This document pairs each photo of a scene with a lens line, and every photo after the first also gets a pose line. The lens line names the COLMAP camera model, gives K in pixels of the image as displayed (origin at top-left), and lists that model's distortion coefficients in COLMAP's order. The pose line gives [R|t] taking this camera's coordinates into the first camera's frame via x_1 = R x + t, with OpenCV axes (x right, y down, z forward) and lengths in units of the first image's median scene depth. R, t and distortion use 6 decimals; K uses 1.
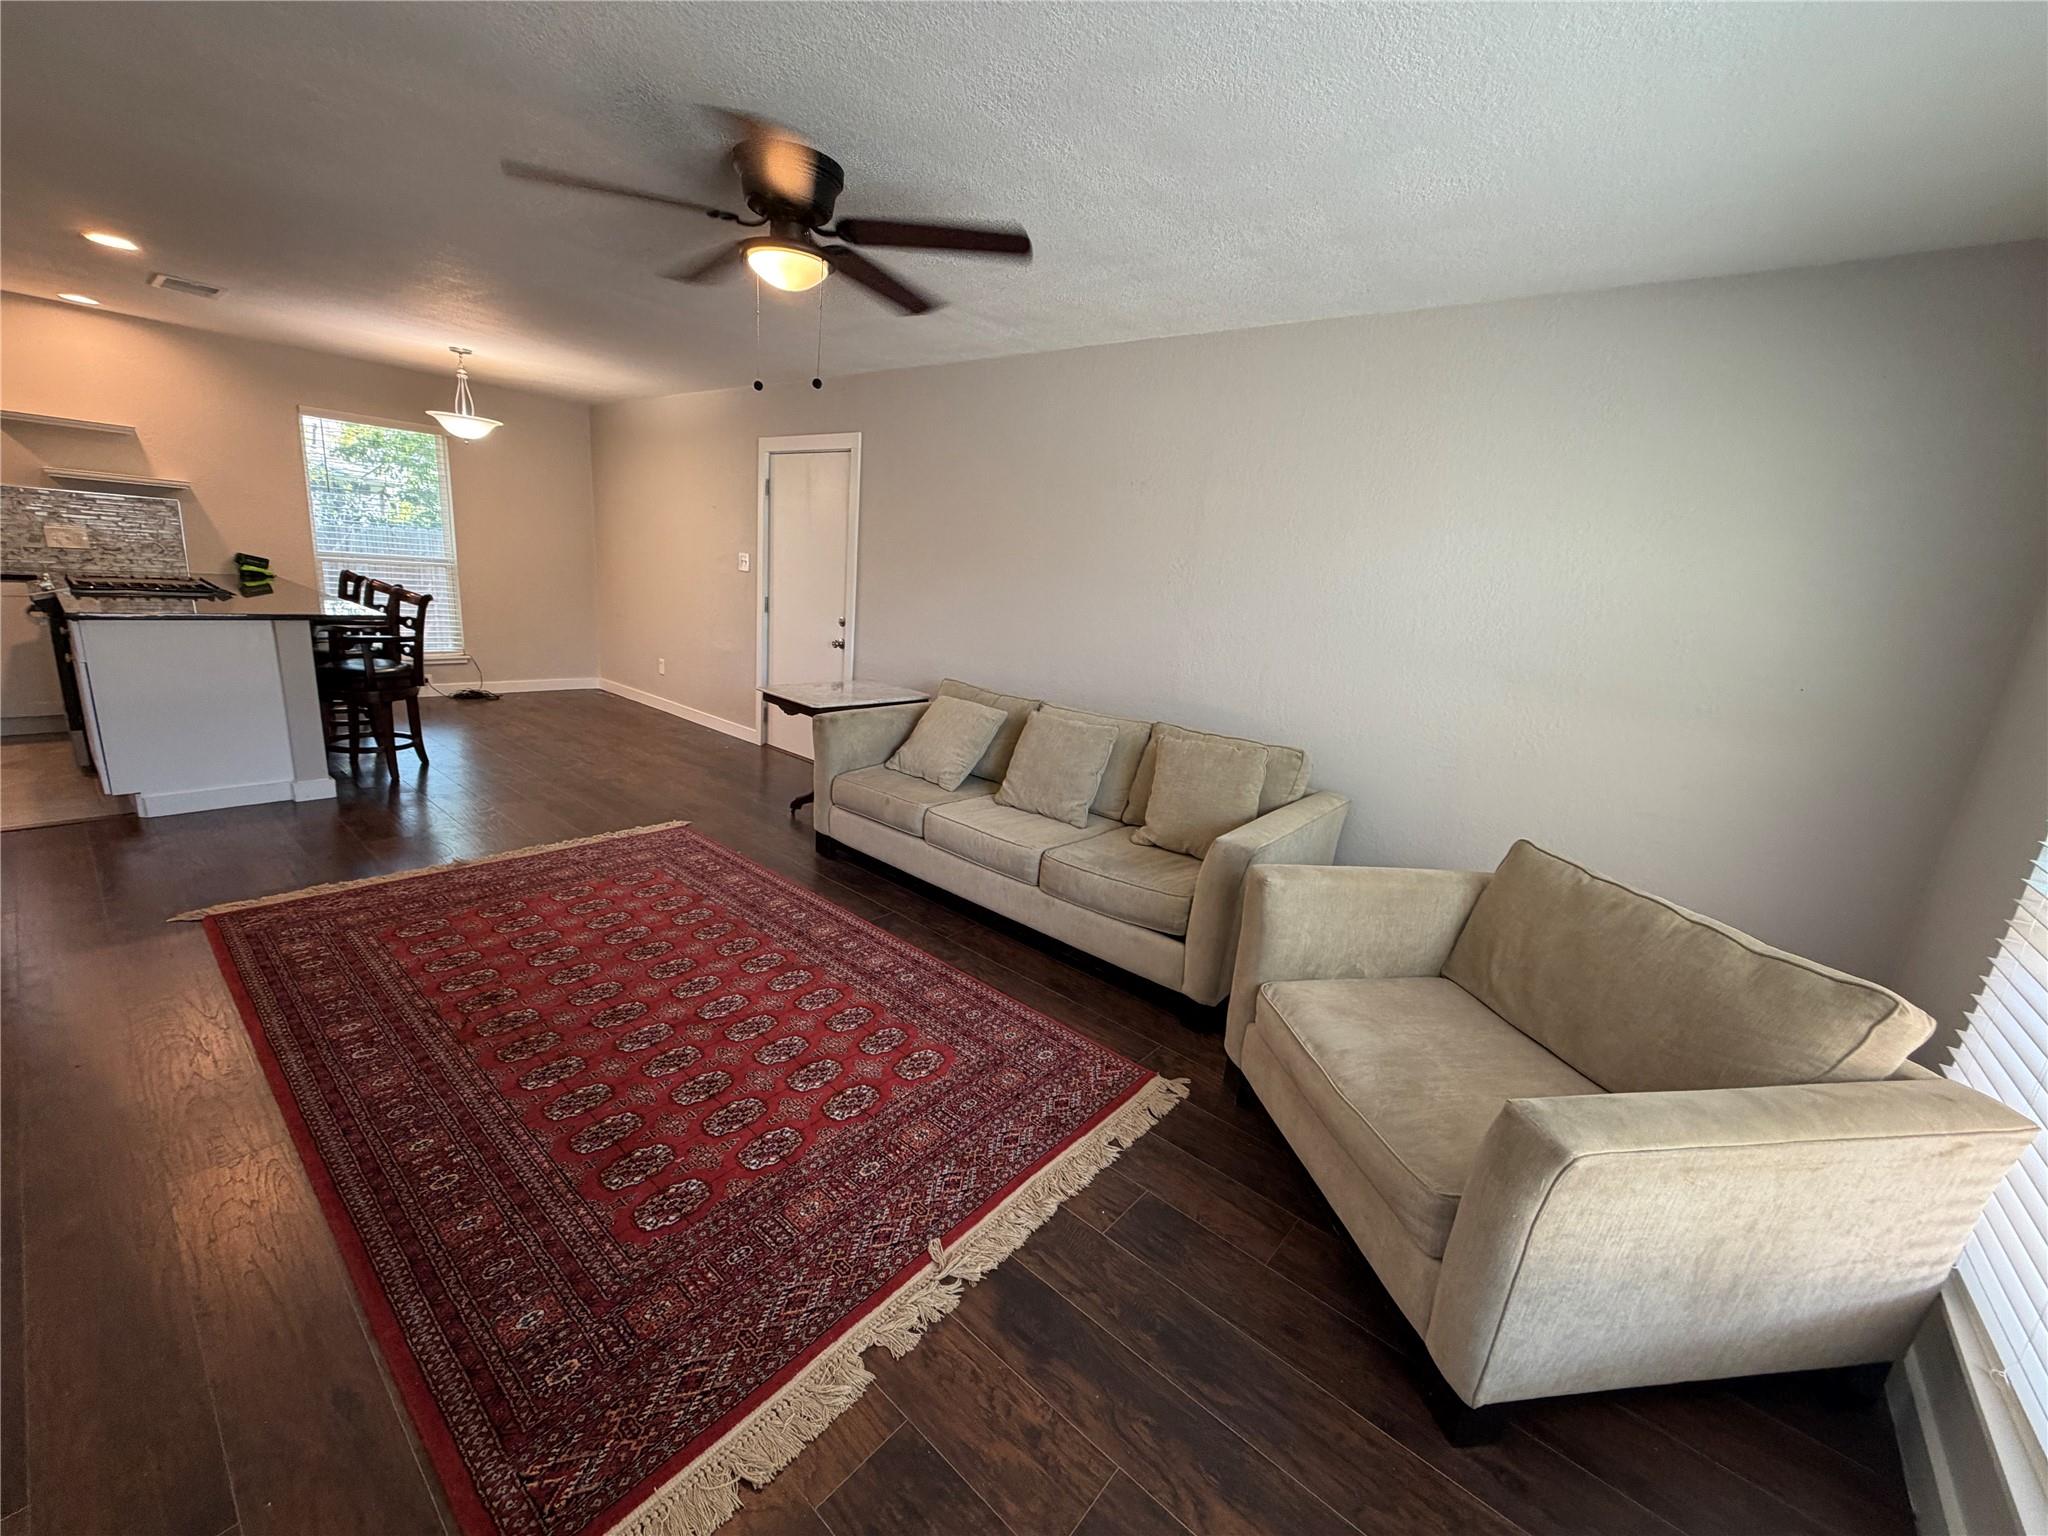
lens RADIAL K [[812.6, 0, 1017.7], [0, 812.6, 766.7], [0, 0, 1]] dist [0.000323, 0.000452]
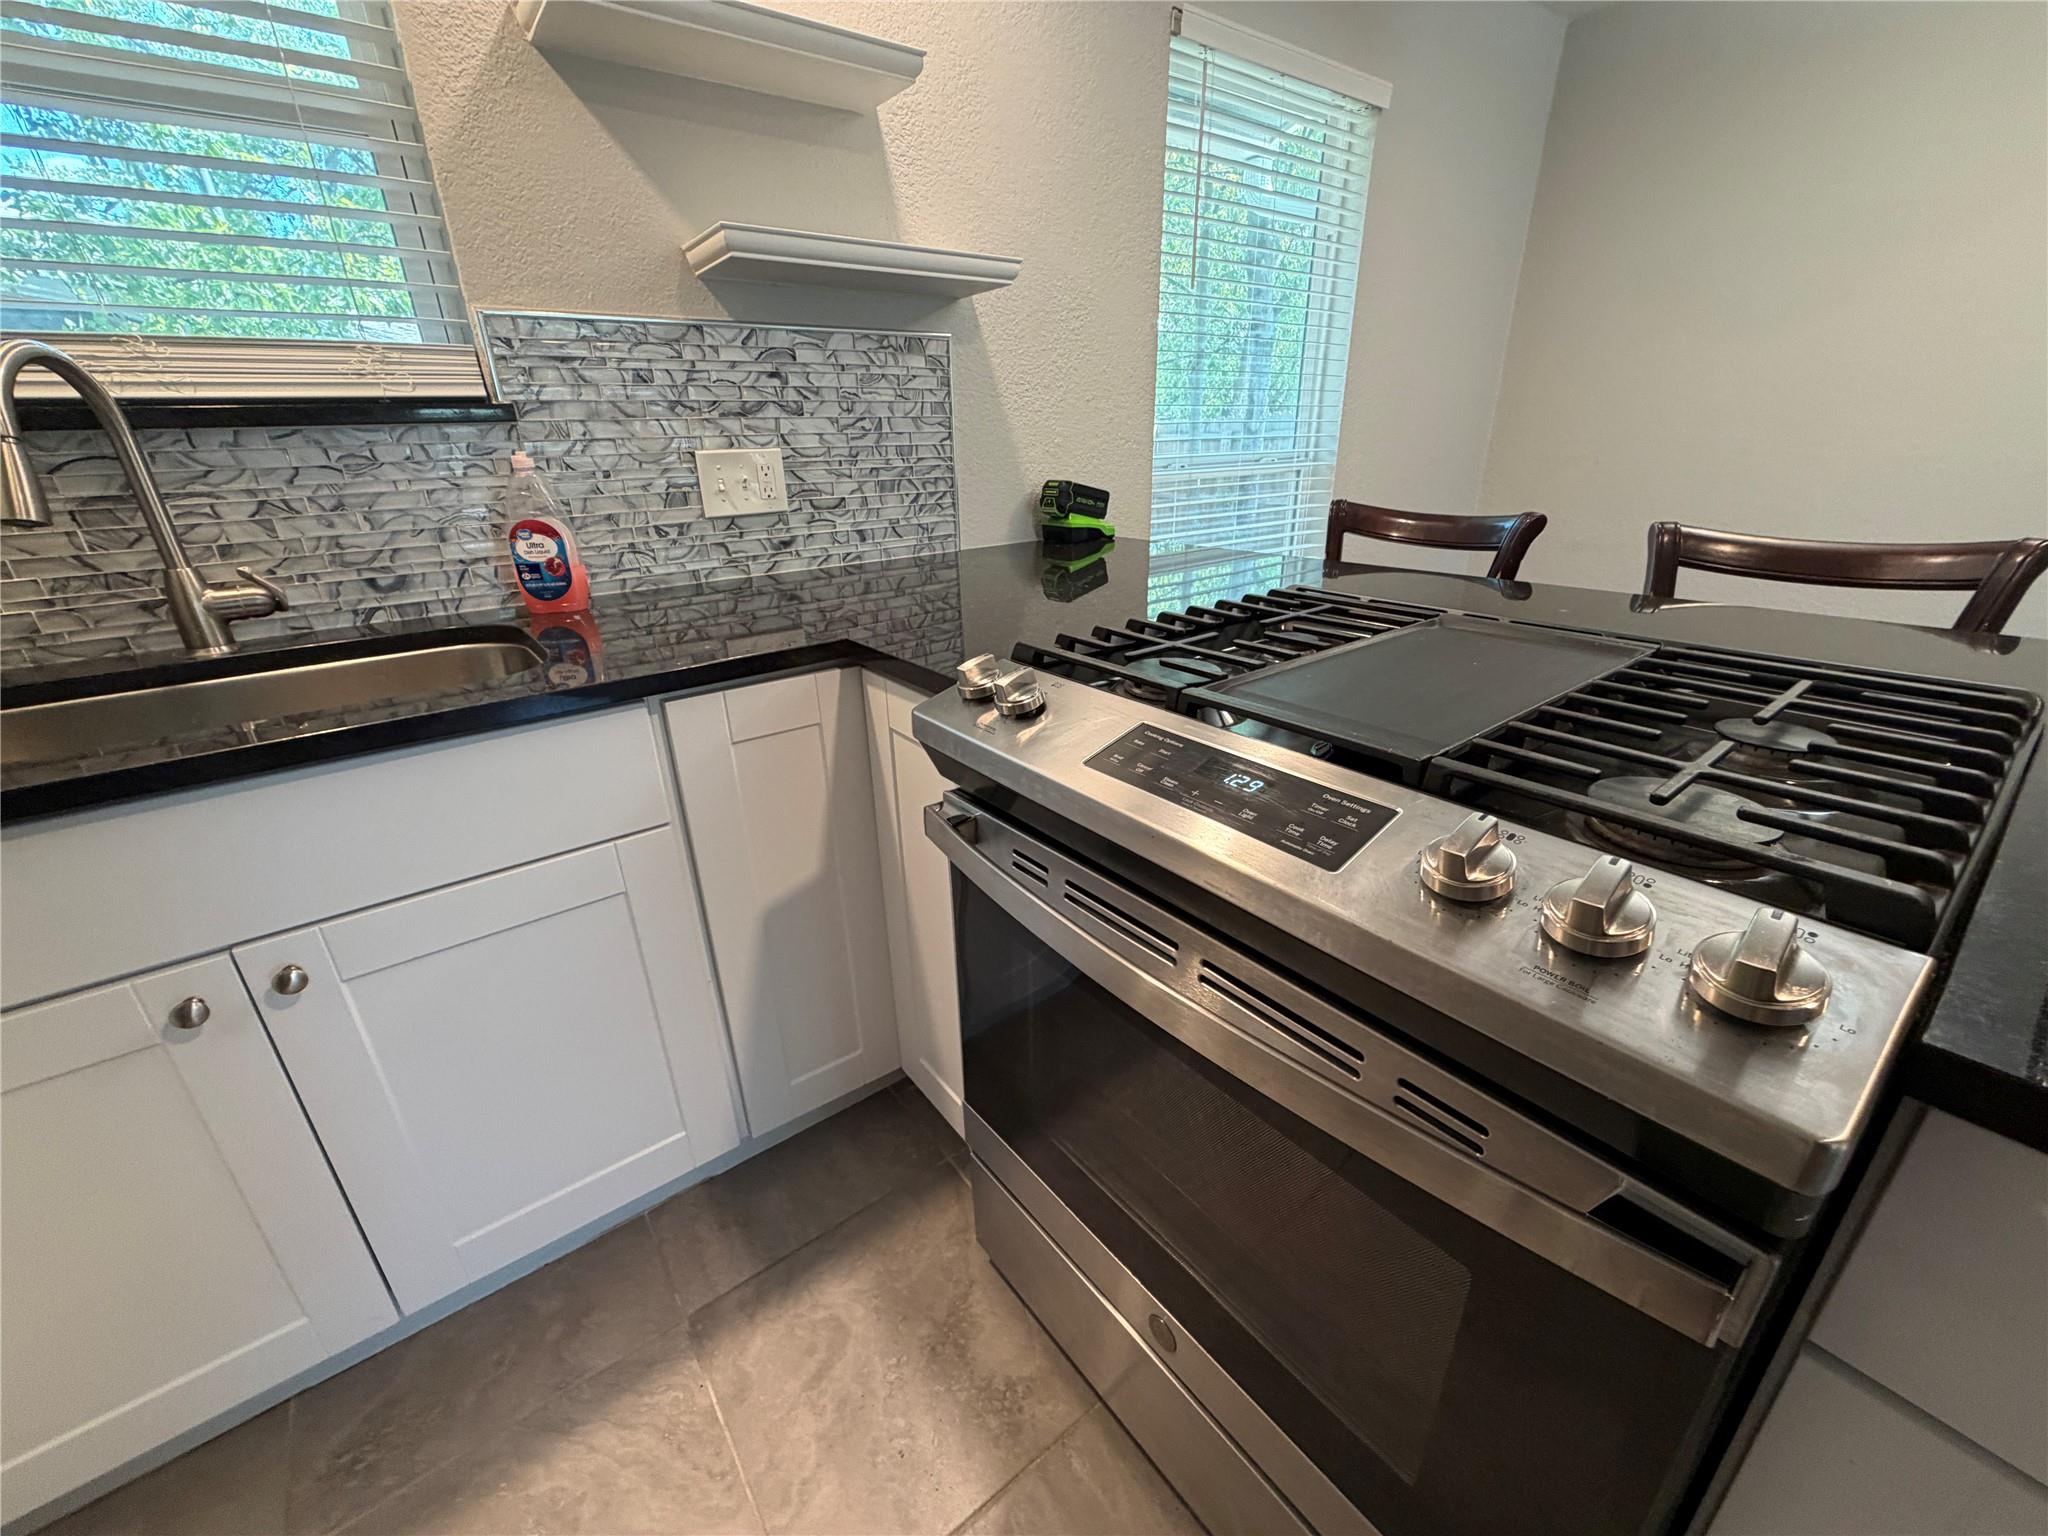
lens RADIAL K [[828.1, 0, 1024.0], [0, 828.1, 768.0], [0, 0, 1]] dist [0.000727, -0.000030]
pose [[0.973313, -0.020311, -0.228582, -0.963329], [0.052309, 0.989490, 0.134810, -0.202370], [0.223442, -0.143169, 0.964145, 0.674530]]
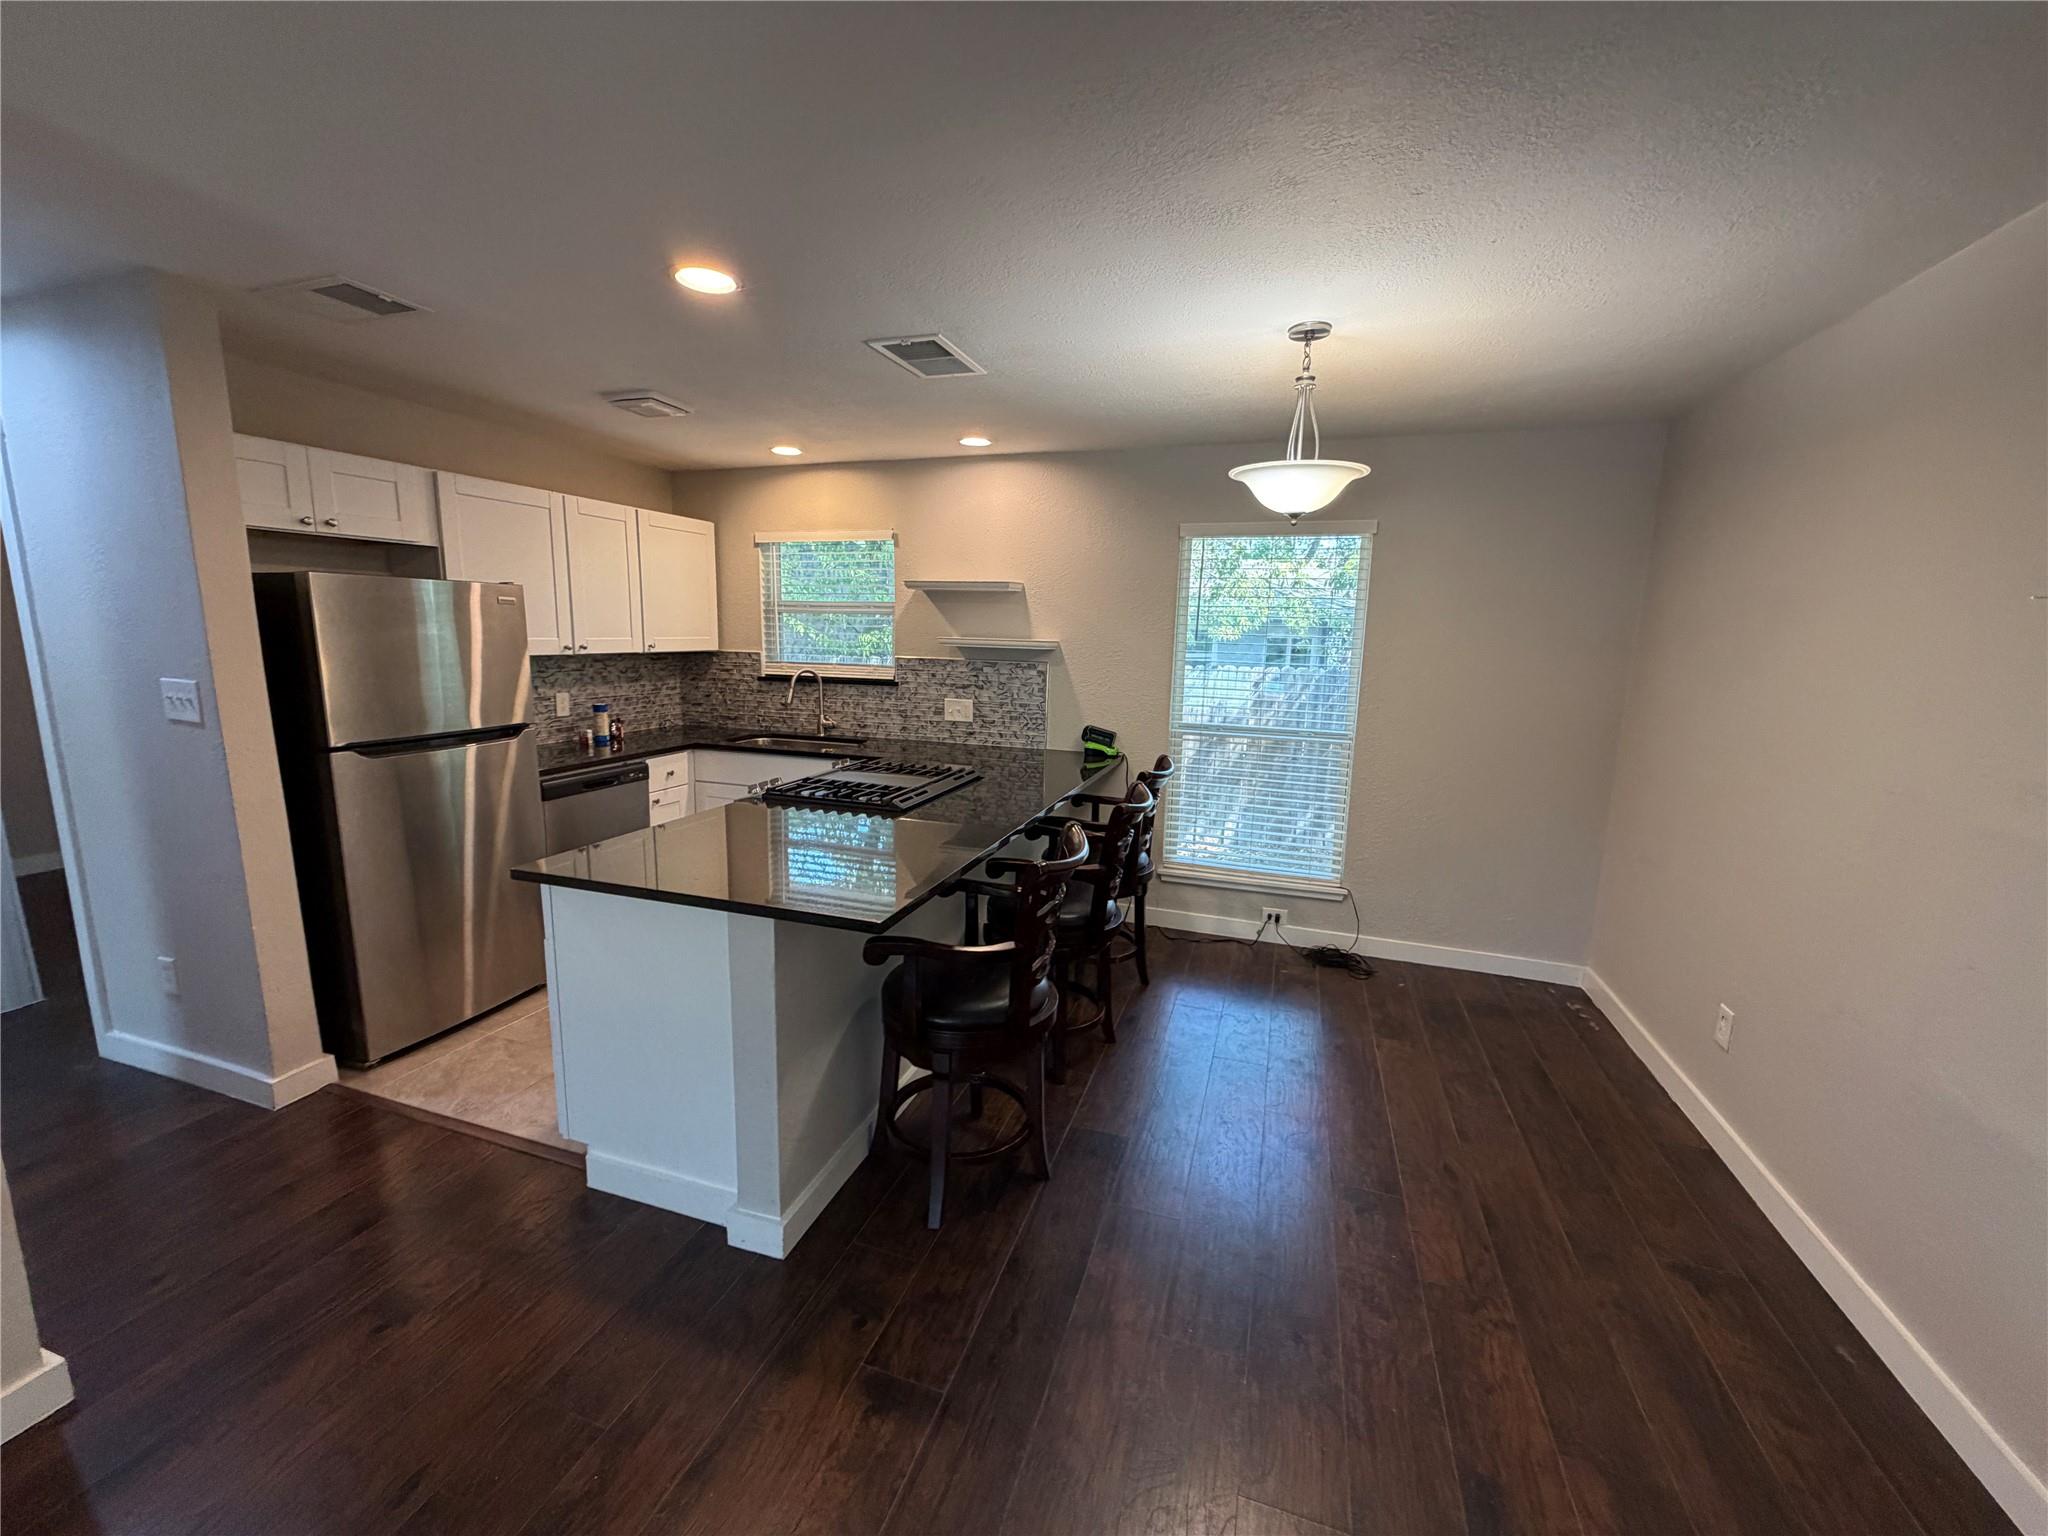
lens RADIAL K [[812.6, 0, 1017.7], [0, 812.6, 766.7], [0, 0, 1]] dist [0.000323, 0.000452]
pose [[0.372887, 0.080835, -0.924349, -0.290882], [-0.215807, 0.976435, -0.001668, -0.226967], [0.902431, 0.200103, 0.381544, 0.708459]]
